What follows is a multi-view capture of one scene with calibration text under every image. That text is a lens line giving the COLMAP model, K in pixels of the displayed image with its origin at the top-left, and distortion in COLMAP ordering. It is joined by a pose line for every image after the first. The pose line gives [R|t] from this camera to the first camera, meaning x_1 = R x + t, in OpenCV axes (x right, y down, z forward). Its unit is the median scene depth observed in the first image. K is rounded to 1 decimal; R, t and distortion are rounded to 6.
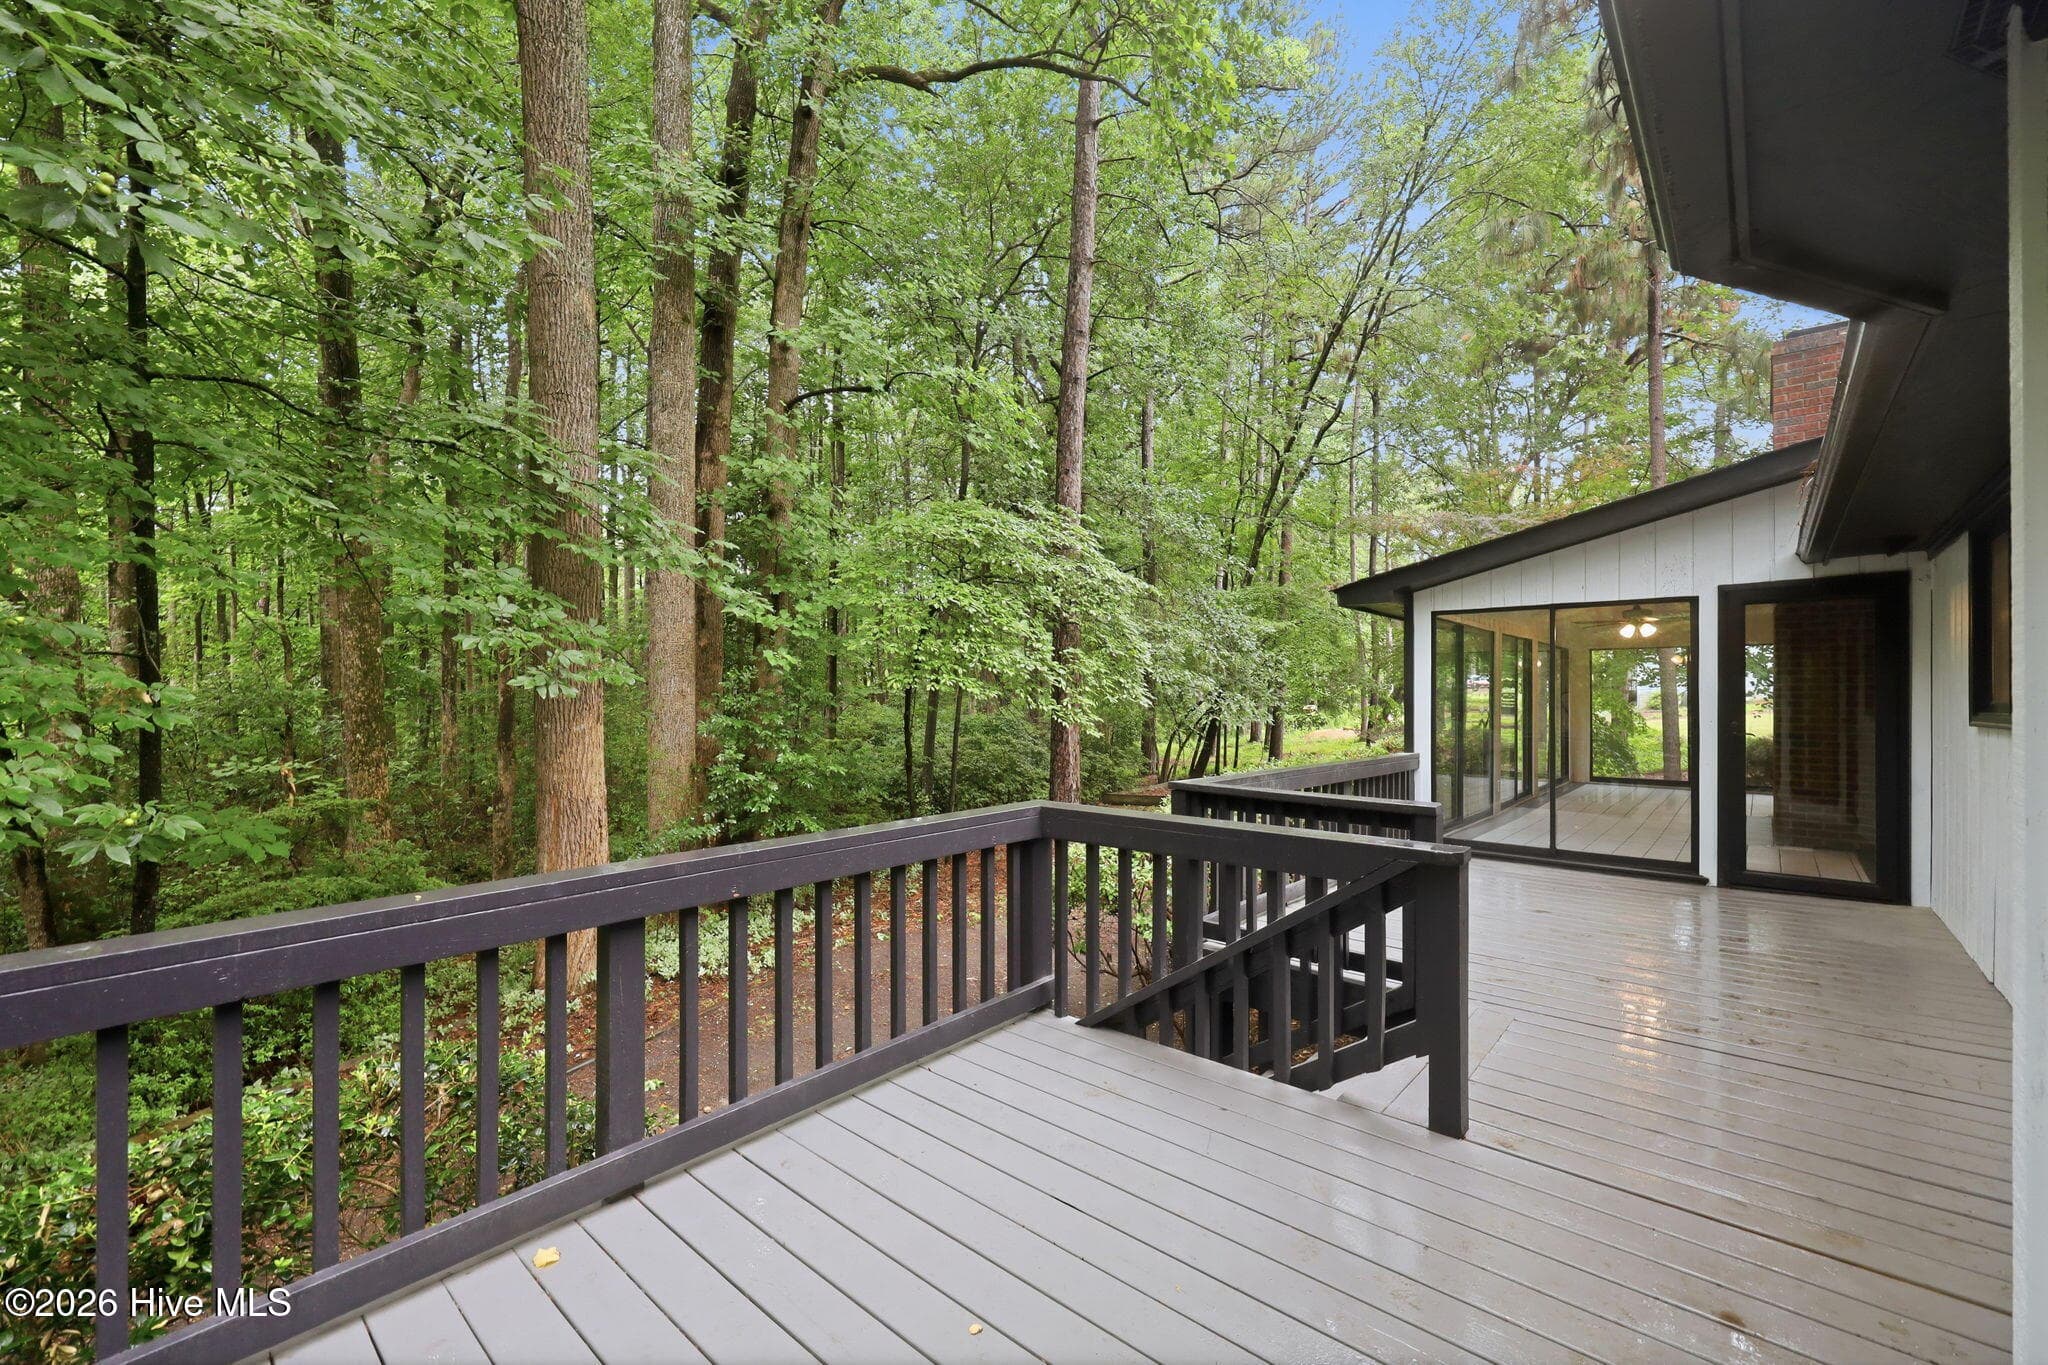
lens RADIAL K [[865.2, 0, 1024.0], [0, 865.2, 682.5], [0, 0, 1]] dist [0.000505, 0.000141]
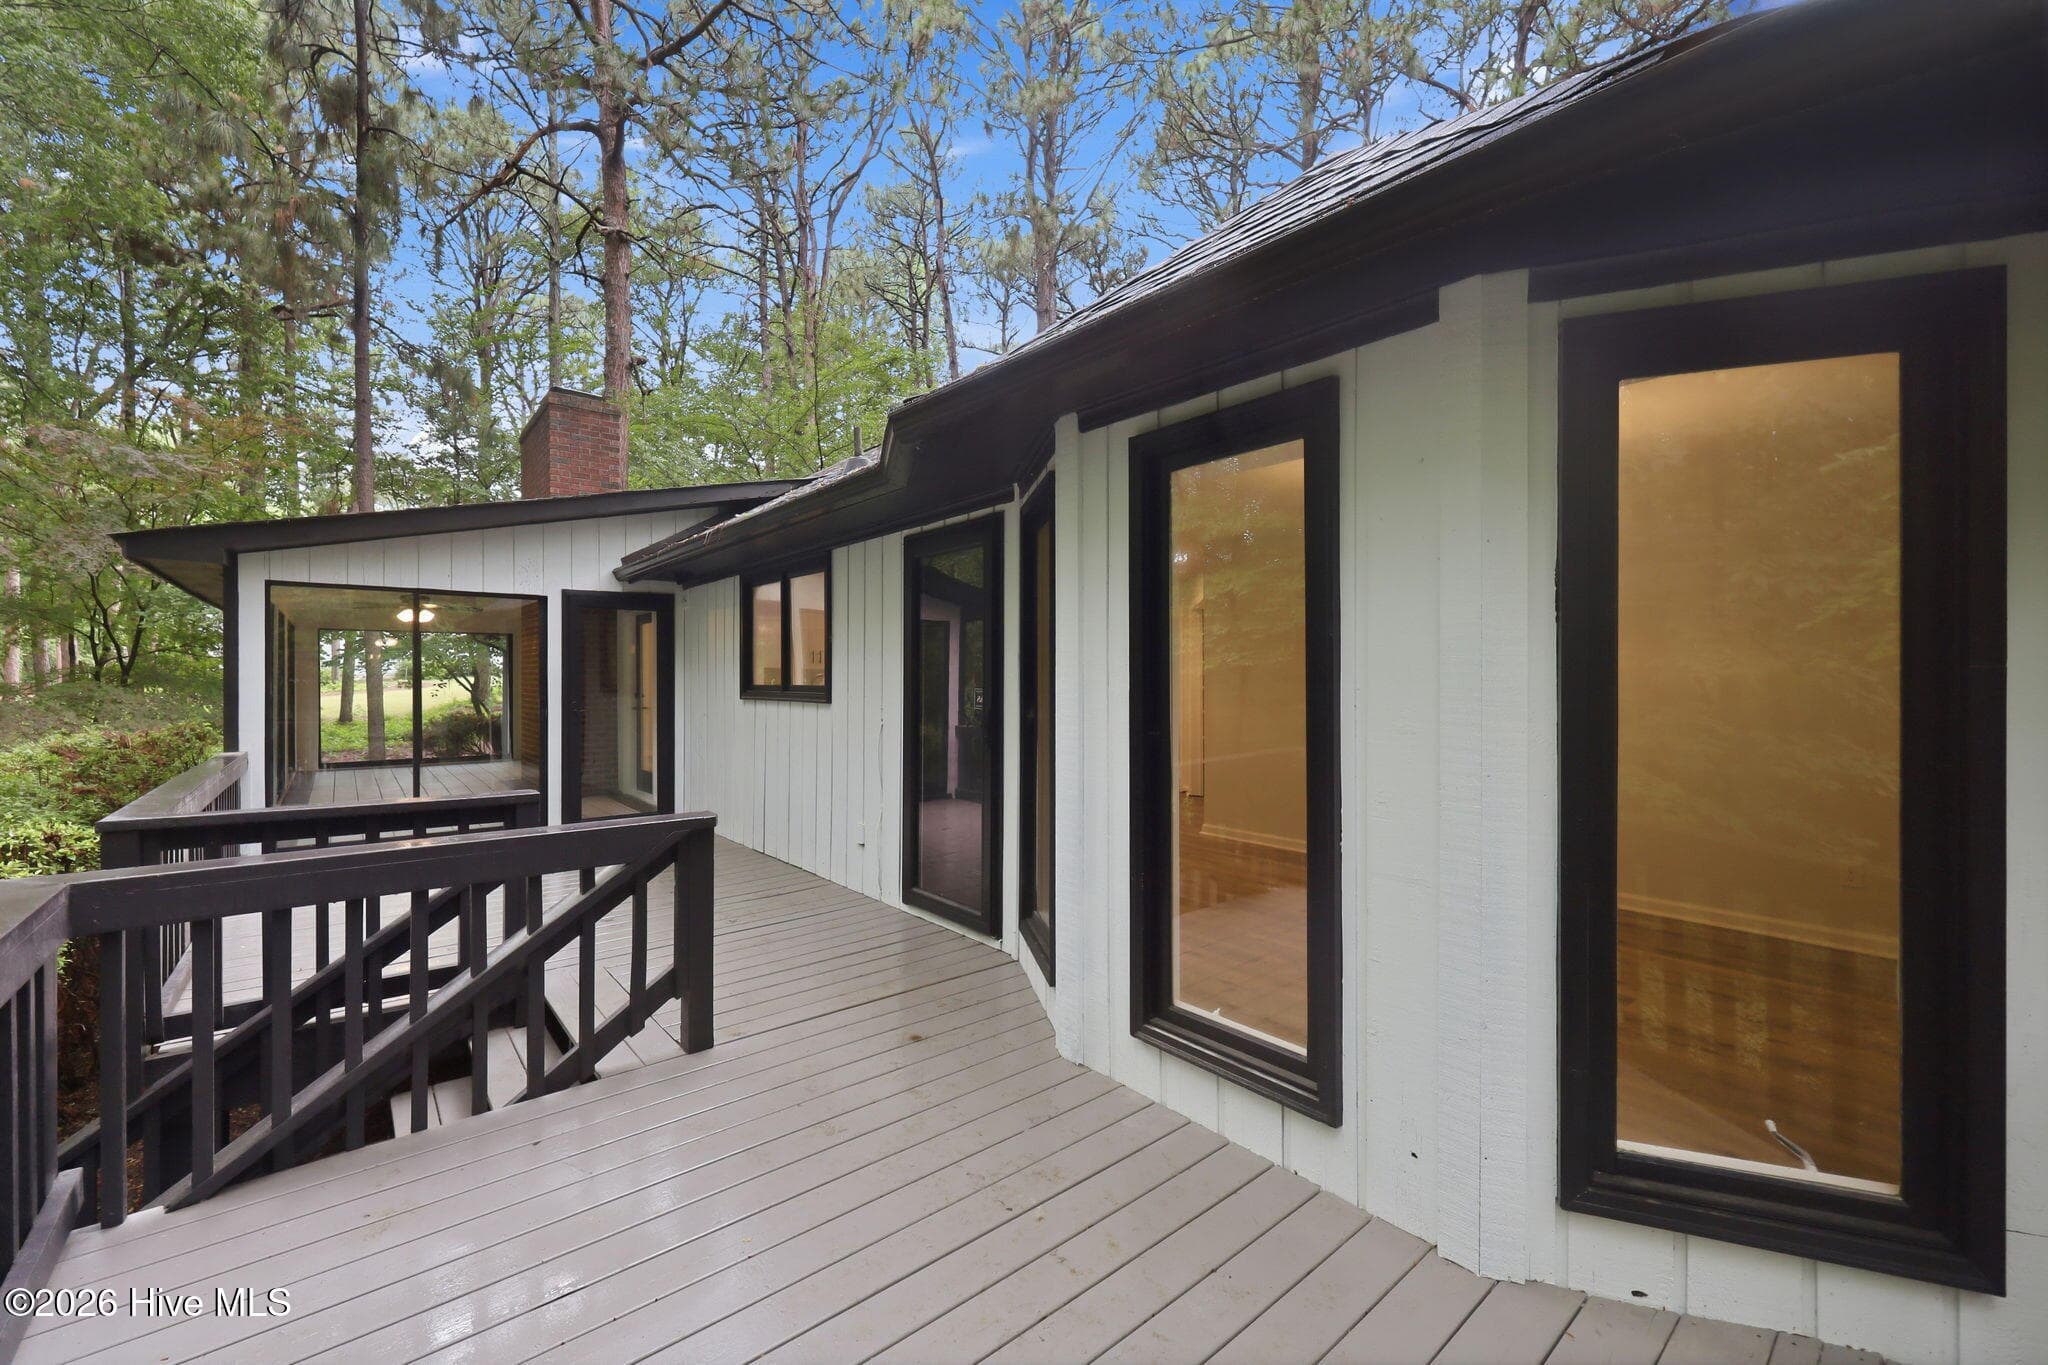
lens RADIAL K [[816.1, 0, 1024.0], [0, 816.1, 682.5], [0, 0, 1]] dist [0.001062, 0.000298]
pose [[0.148104, -0.011326, 0.988907, -0.250793], [-0.016182, 0.999773, 0.013875, -0.006500], [-0.988839, -0.018058, 0.147887, 0.173355]]
